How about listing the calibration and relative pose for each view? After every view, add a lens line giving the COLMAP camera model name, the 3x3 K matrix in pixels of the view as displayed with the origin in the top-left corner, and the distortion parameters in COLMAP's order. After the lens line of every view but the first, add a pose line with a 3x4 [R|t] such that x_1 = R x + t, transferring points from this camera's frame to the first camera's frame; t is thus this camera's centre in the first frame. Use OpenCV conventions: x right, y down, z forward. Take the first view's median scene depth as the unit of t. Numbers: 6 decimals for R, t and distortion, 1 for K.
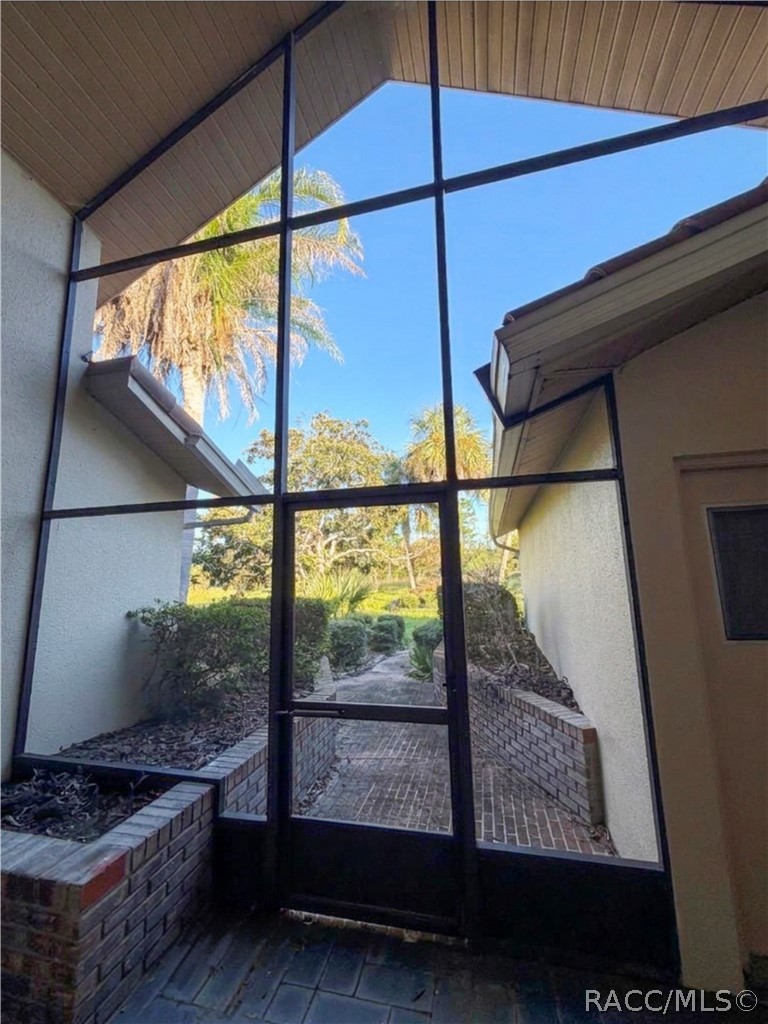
lens RADIAL K [[412.5, 0, 384.0], [0, 412.5, 512.0], [0, 0, 1]] dist [0.000433, 0.000034]
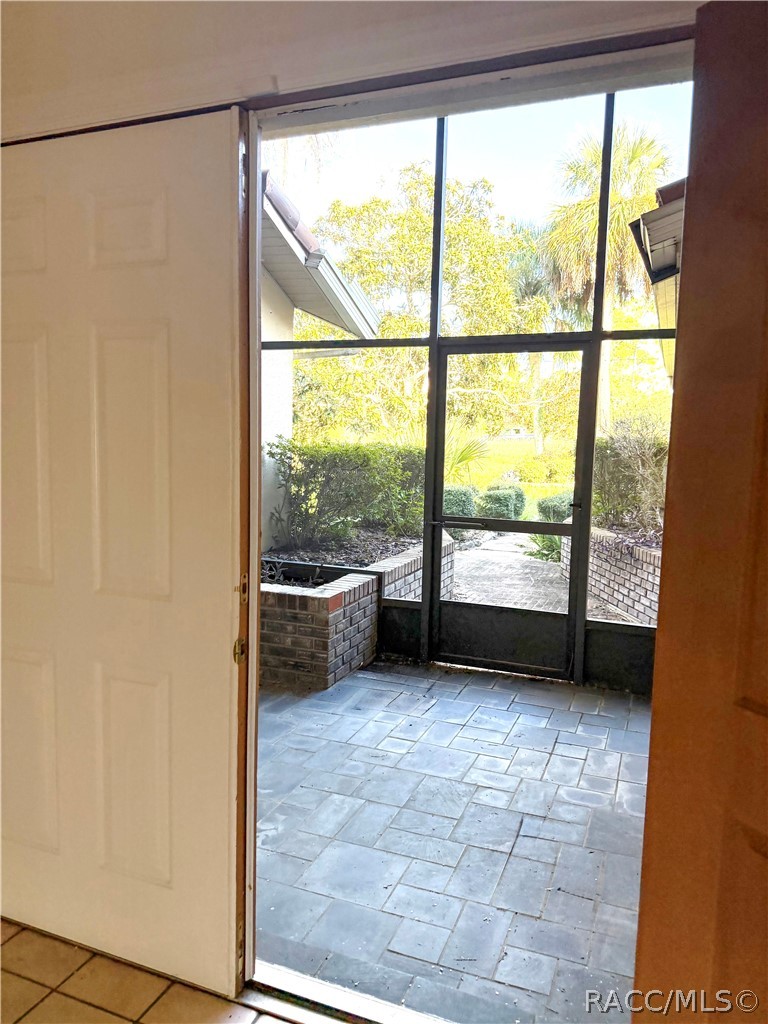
lens RADIAL K [[721.6, 0, 384.0], [0, 721.6, 512.0], [0, 0, 1]] dist [0.086347, -0.001601]
pose [[0.989756, 0.058062, -0.130428, -0.110098], [-0.021074, 0.962974, 0.268769, -0.119924], [0.141204, -0.263267, 0.954333, -1.018836]]
